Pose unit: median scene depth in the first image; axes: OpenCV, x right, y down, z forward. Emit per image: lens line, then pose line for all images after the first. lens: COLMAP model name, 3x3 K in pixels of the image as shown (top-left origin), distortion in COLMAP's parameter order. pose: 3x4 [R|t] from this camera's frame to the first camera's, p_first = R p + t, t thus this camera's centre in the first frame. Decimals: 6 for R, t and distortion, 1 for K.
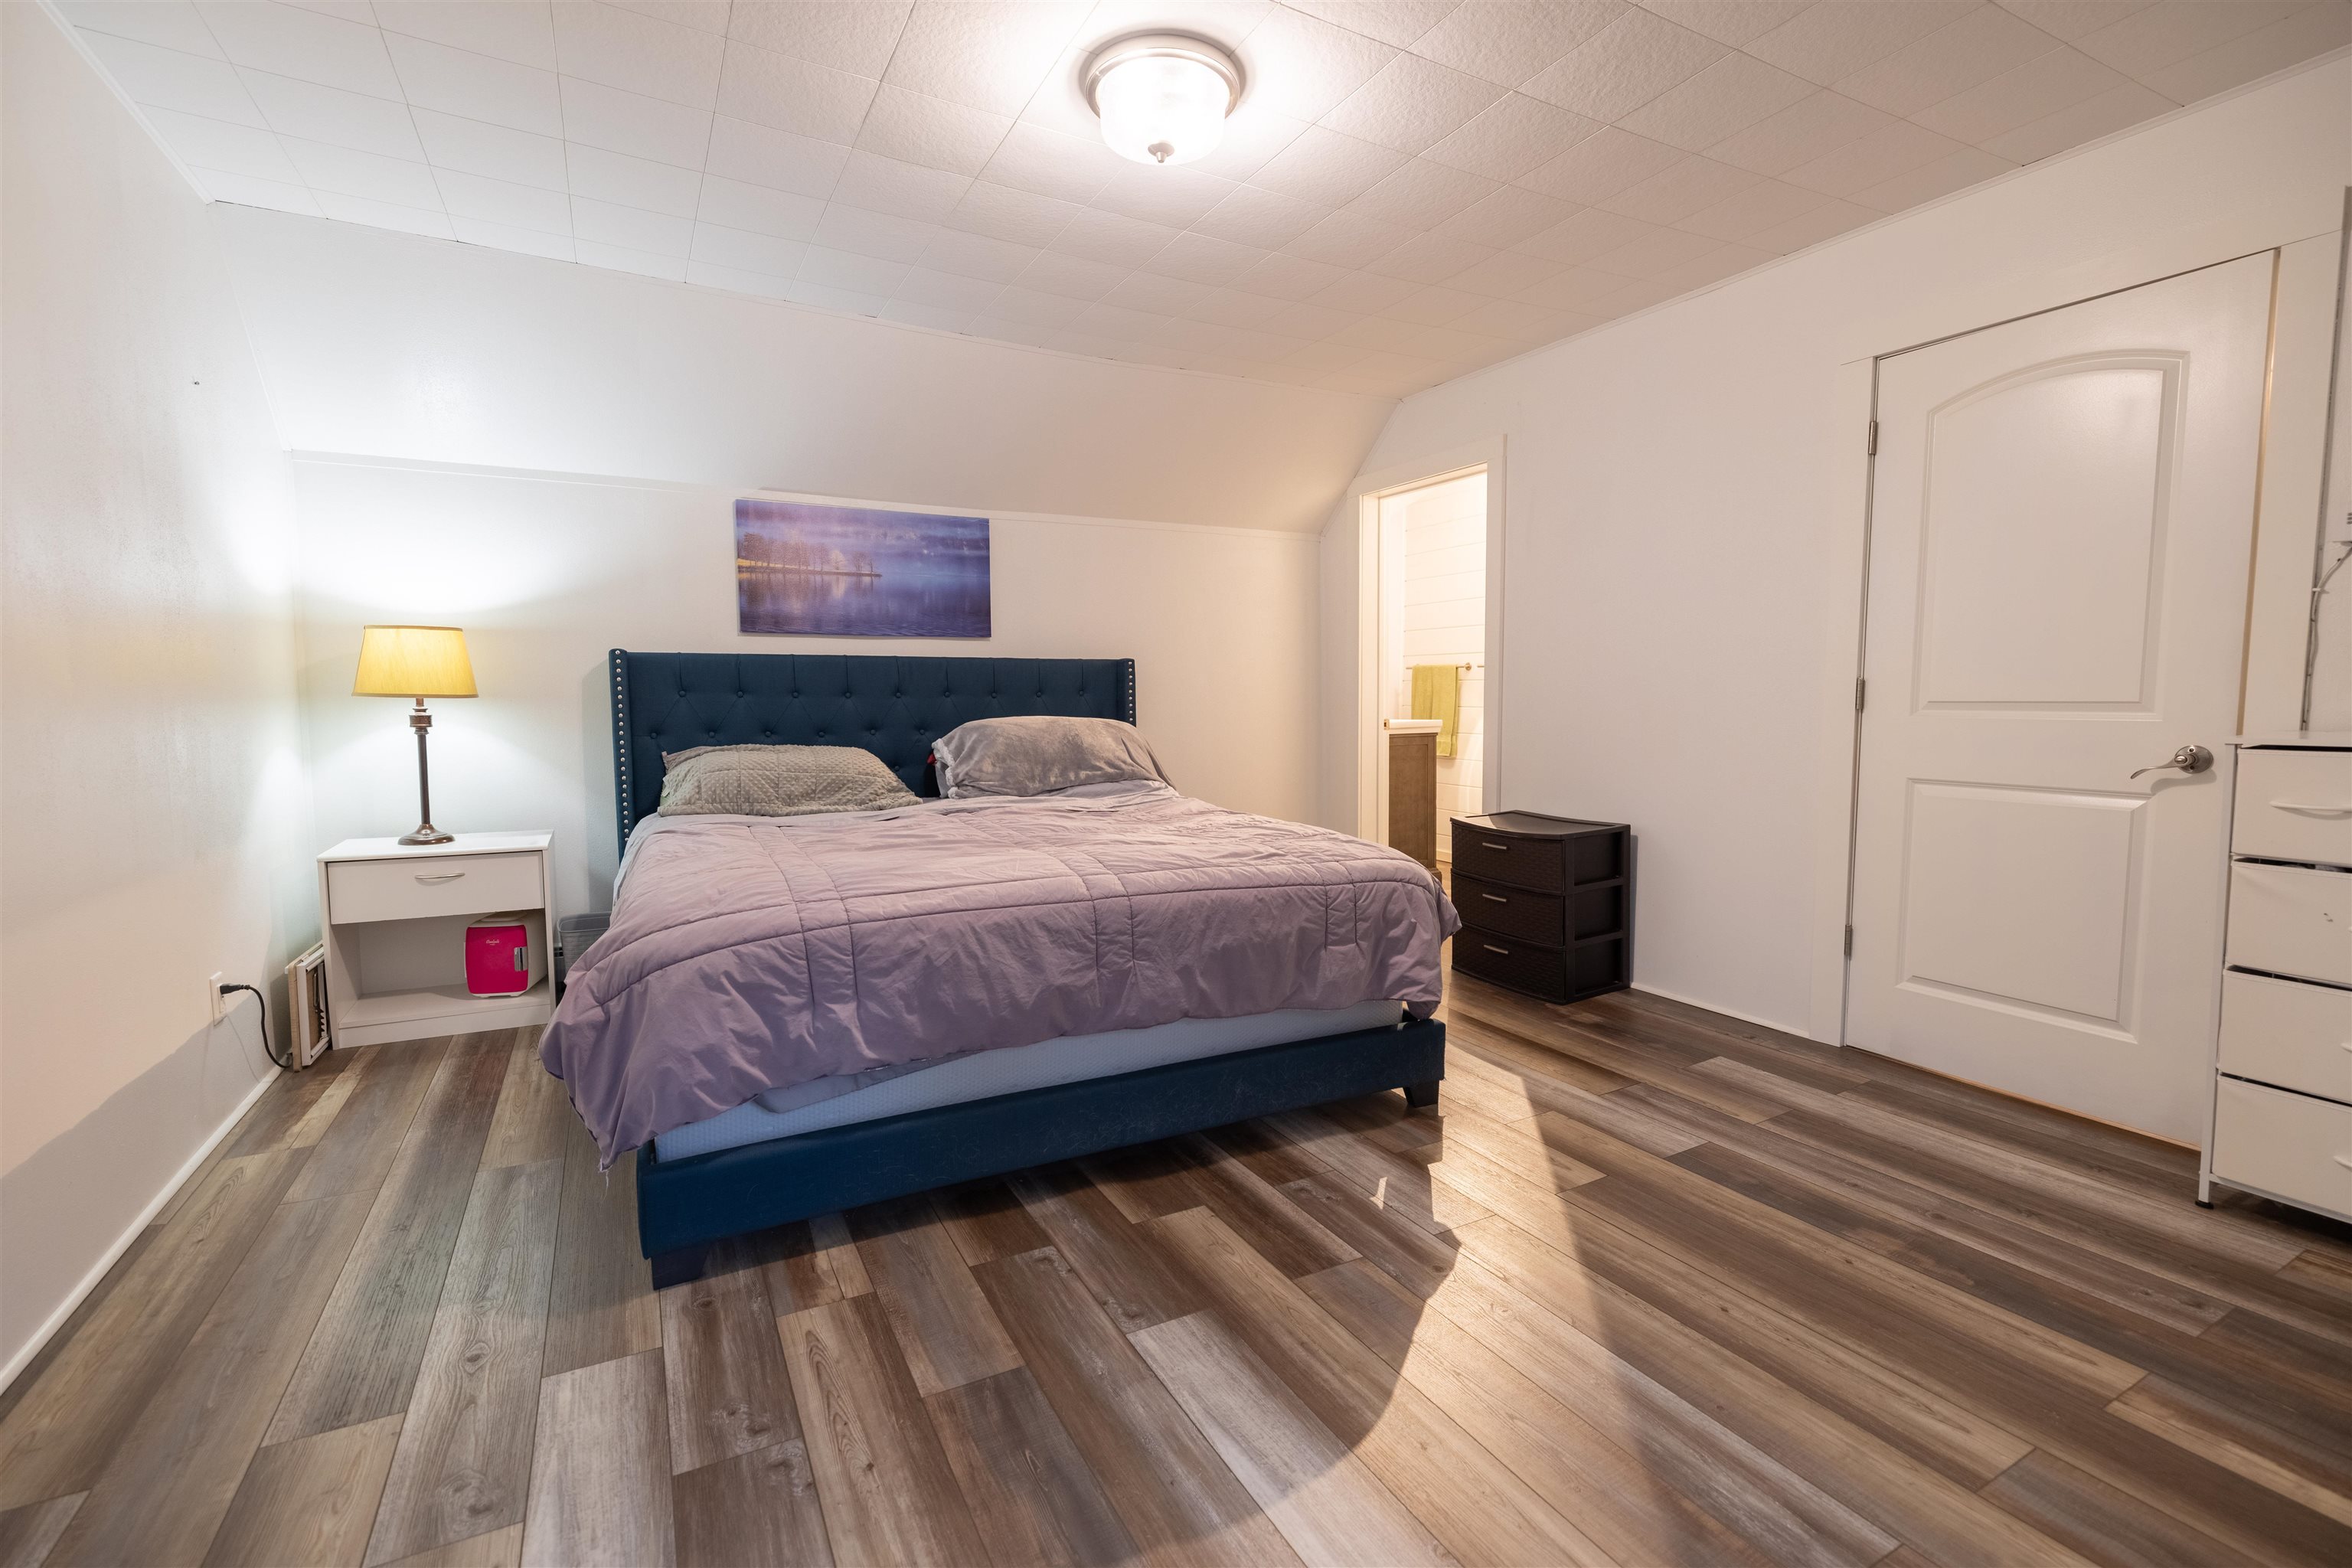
lens RADIAL K [[1022.3, 0, 1140.7], [0, 1022.3, 781.7], [0, 0, 1]] dist [0.002914, 0.000294]
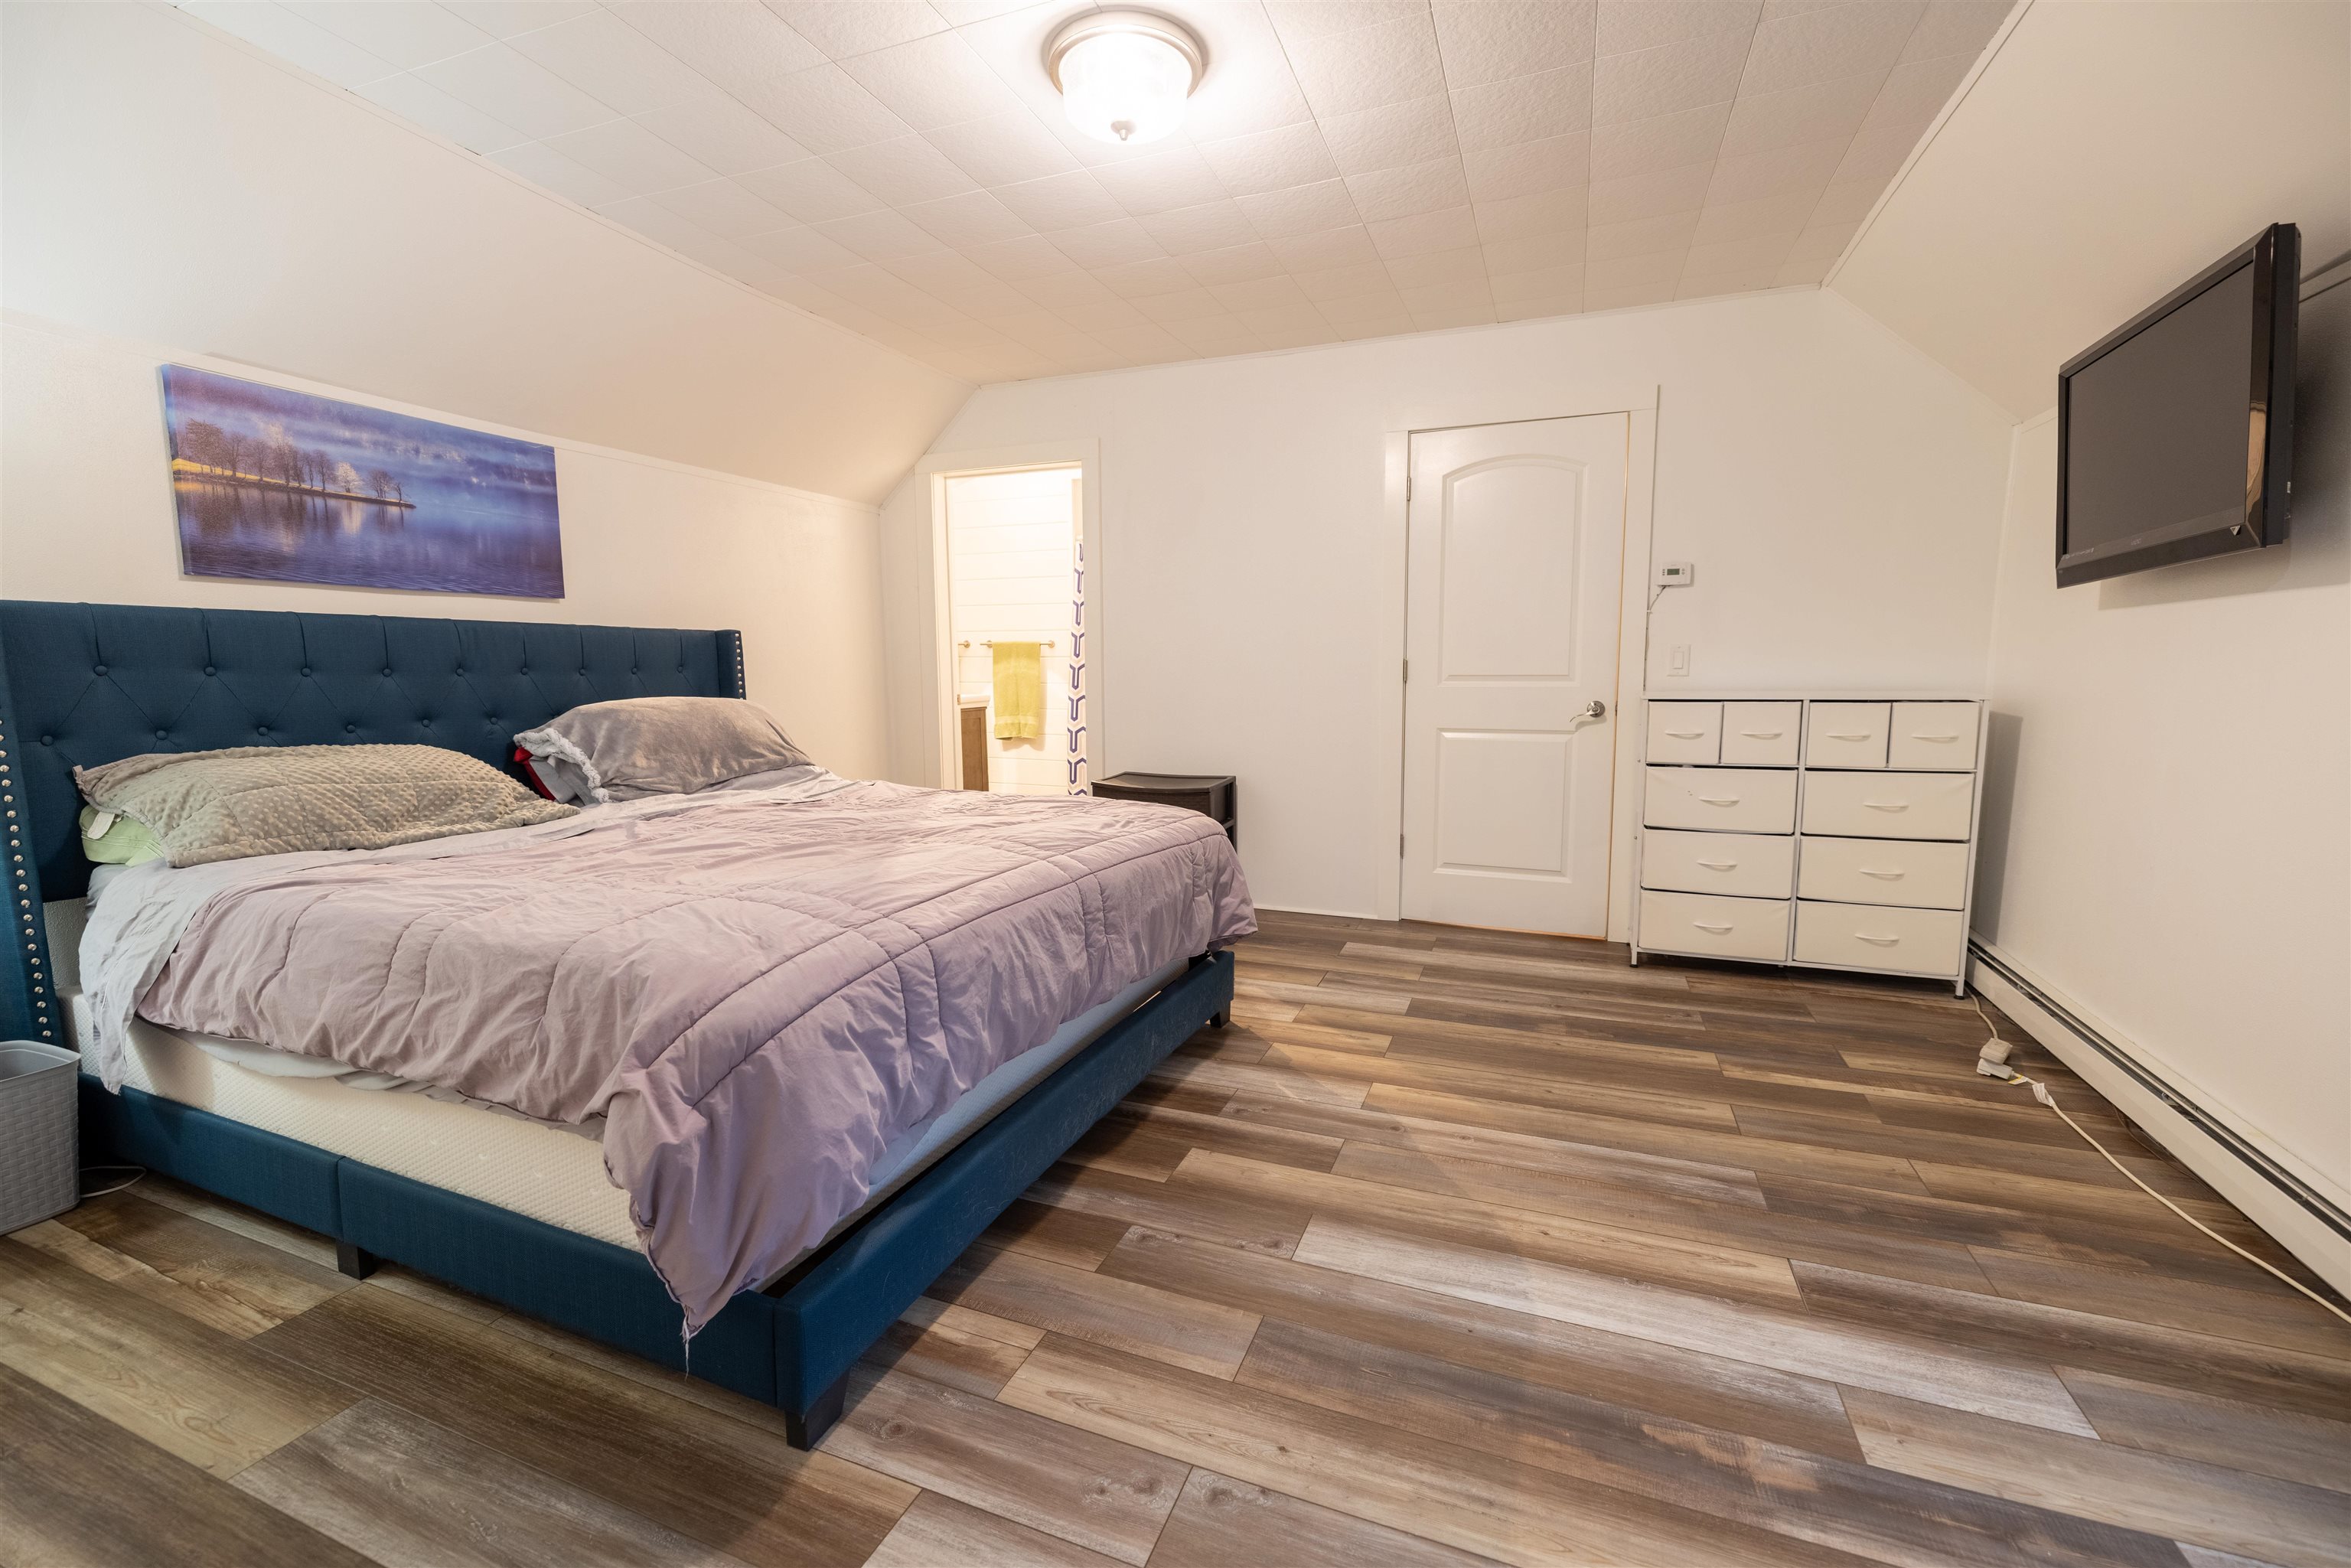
lens RADIAL K [[1003.2, 0, 1159.0], [0, 1003.2, 782.6], [0, 0, 1]] dist [0.000656, 0.000175]
pose [[0.760802, -0.072963, 0.644870, -0.521298], [0.055661, 0.997335, 0.047176, -0.016976], [-0.646593, 0.000003, 0.762835, 0.185081]]
